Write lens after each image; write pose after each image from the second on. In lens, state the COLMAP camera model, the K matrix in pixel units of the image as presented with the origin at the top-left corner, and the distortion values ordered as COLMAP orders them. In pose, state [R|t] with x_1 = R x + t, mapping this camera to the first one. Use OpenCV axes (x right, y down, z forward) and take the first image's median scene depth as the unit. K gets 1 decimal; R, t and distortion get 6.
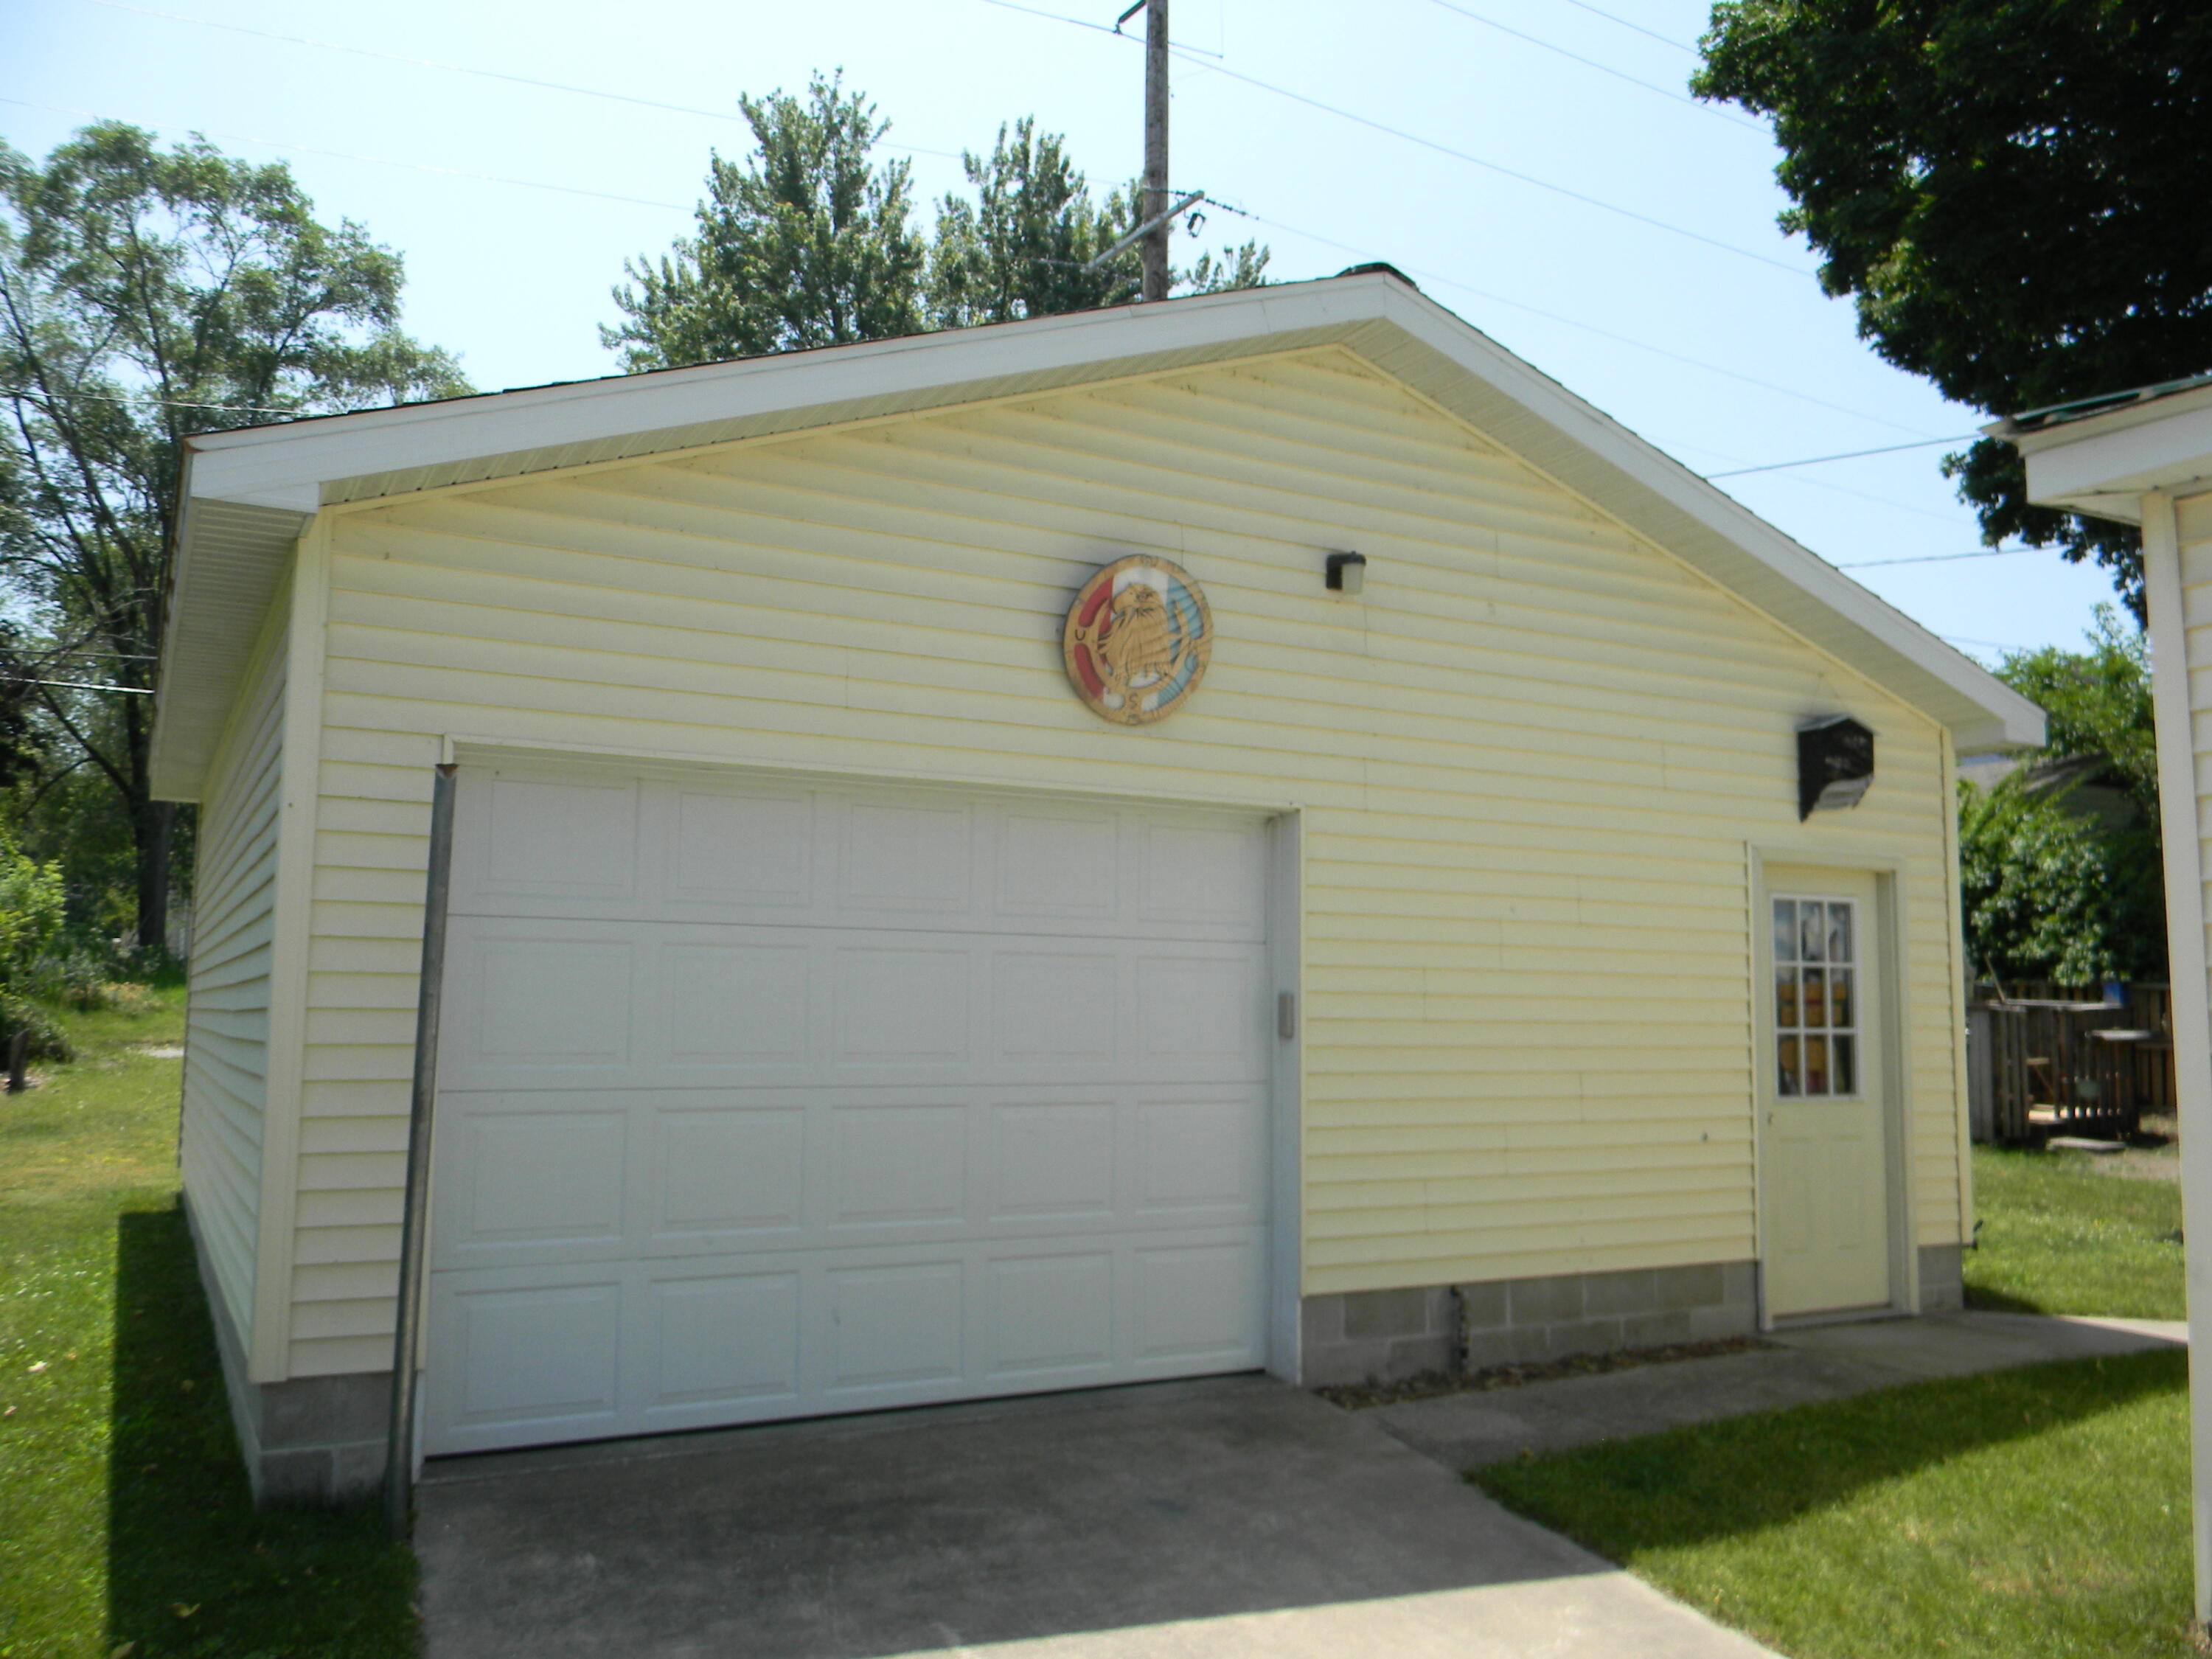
lens RADIAL K [[1758.7, 0, 1101.6], [0, 1758.7, 826.1], [0, 0, 1]] dist [-0.004320, -0.006355]
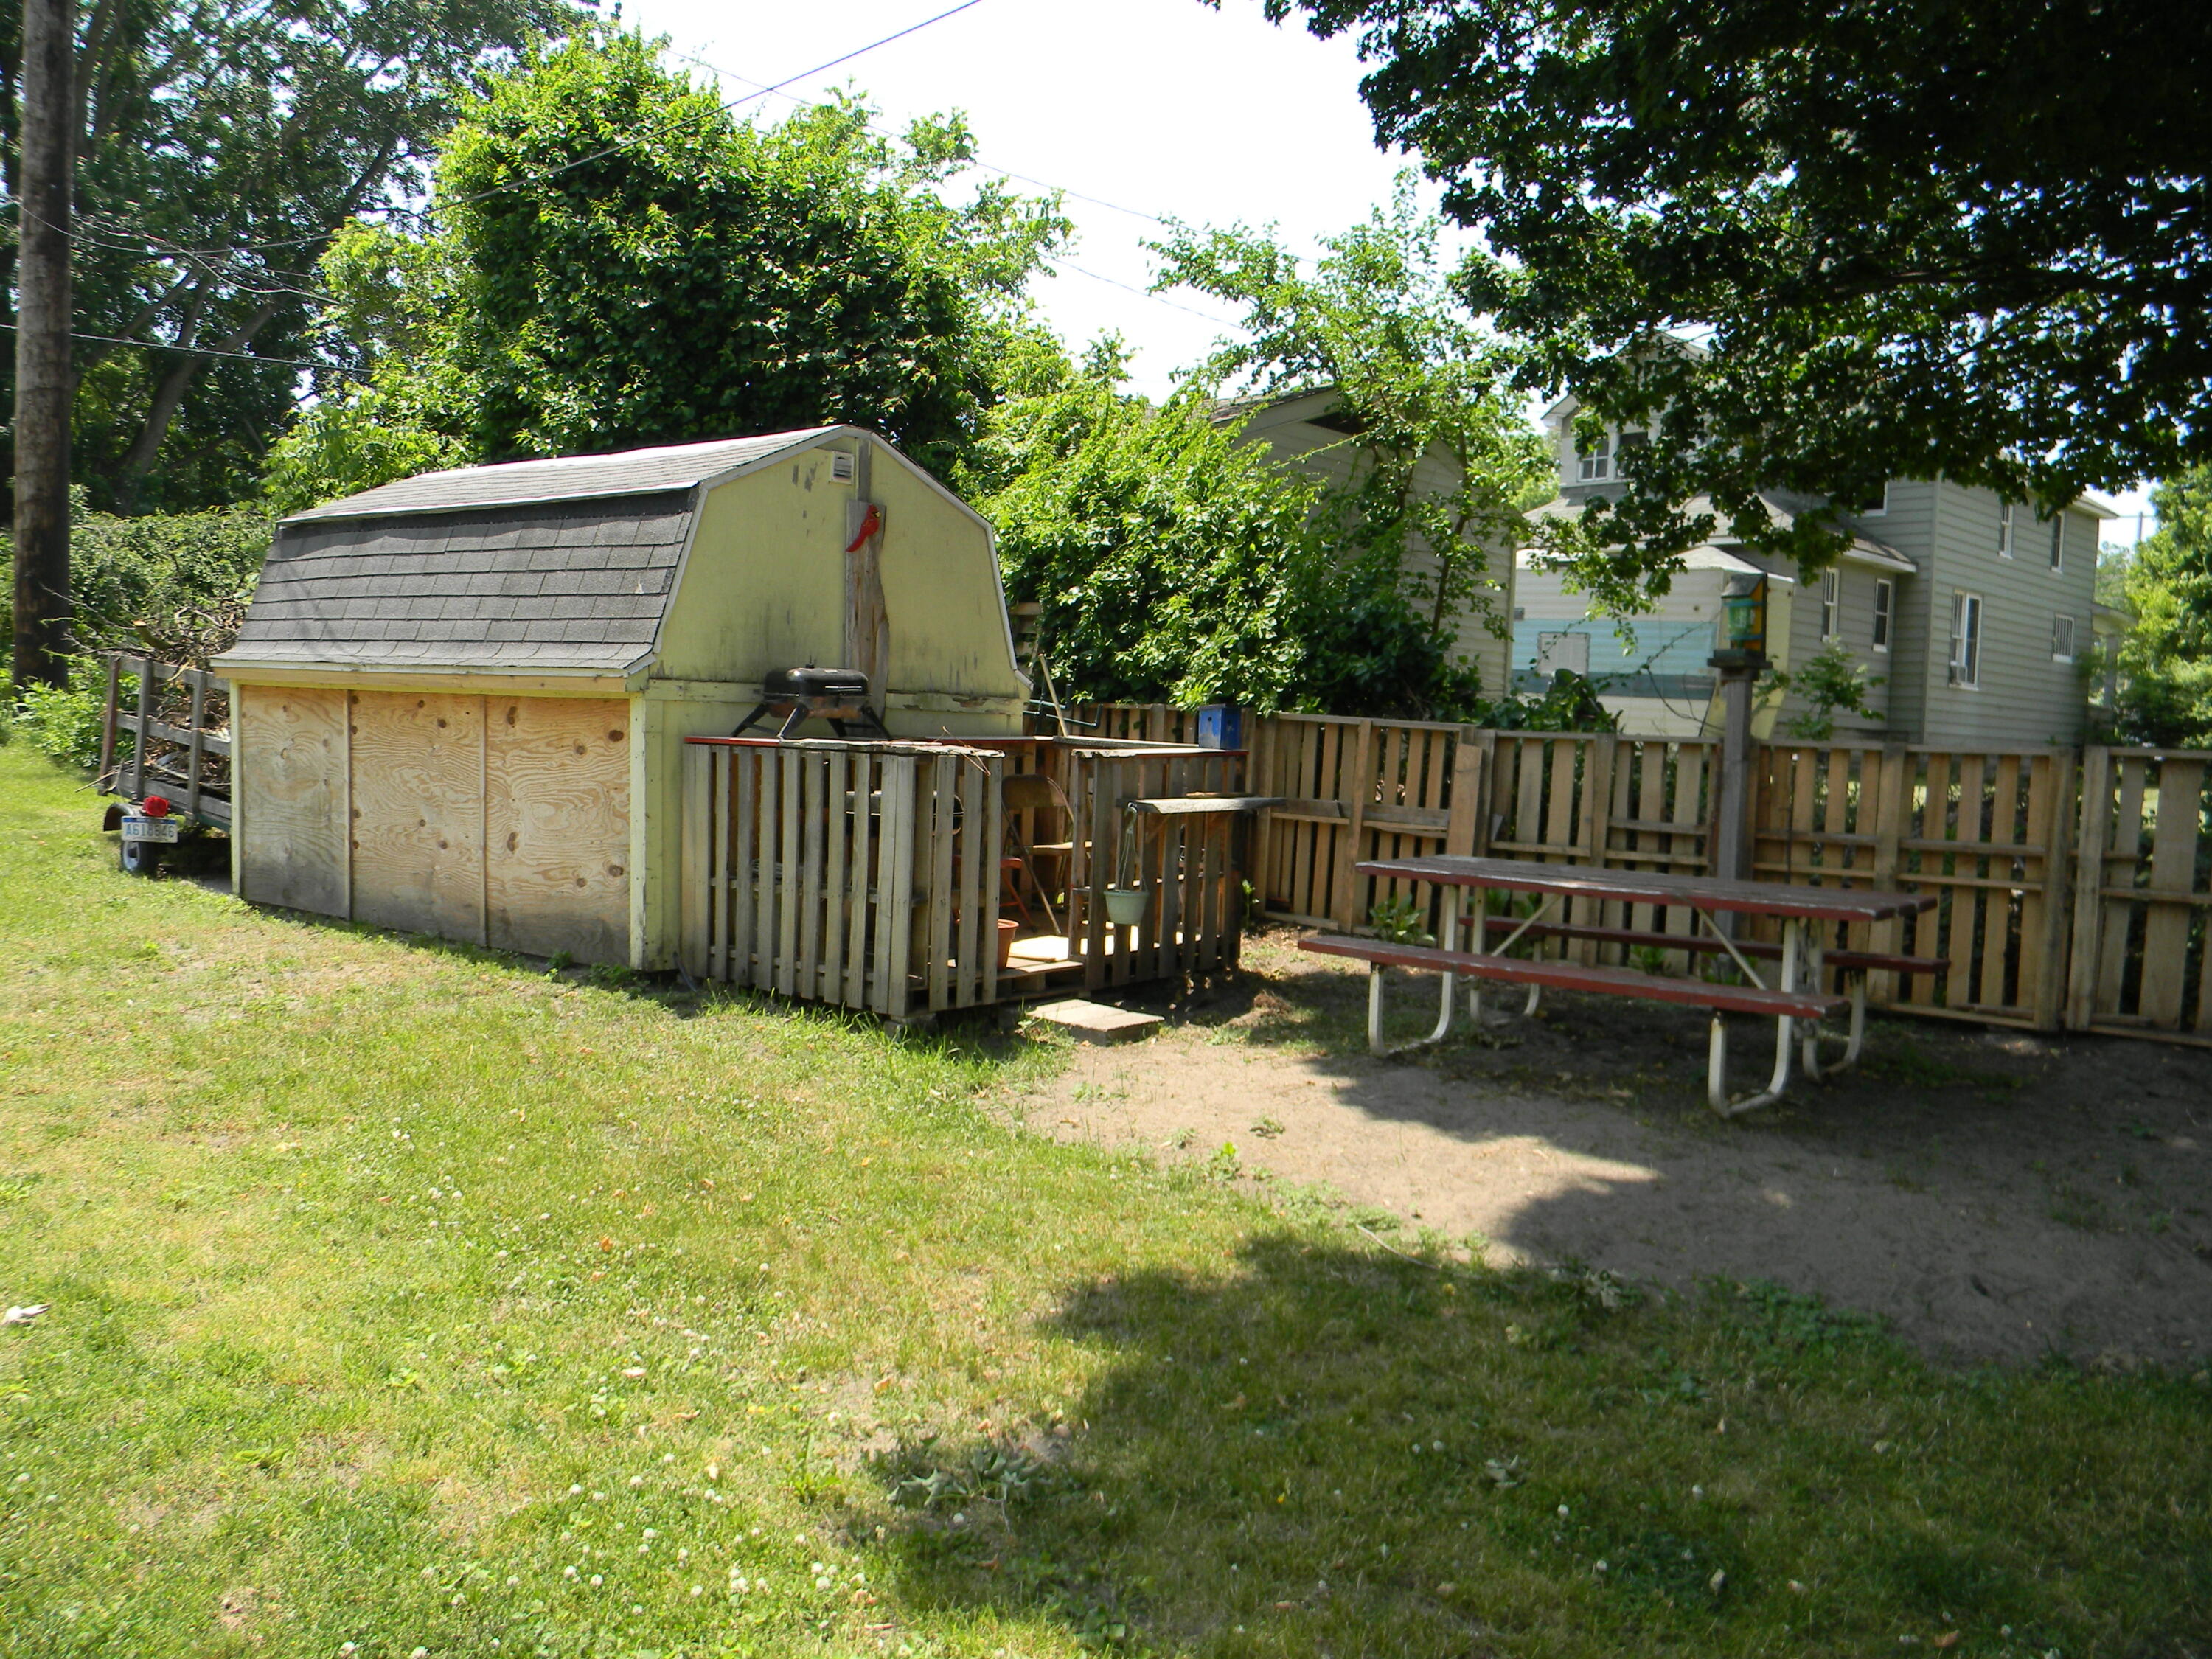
lens RADIAL K [[1832.0, 0, 1107.1], [0, 1832.0, 829.2], [0, 0, 1]] dist [-0.070793, -0.004159]
pose [[0.943390, 0.010957, 0.331504, 0.307572], [-0.065589, 0.985881, 0.154066, 0.034305], [-0.325135, -0.167087, 0.930789, 0.402451]]
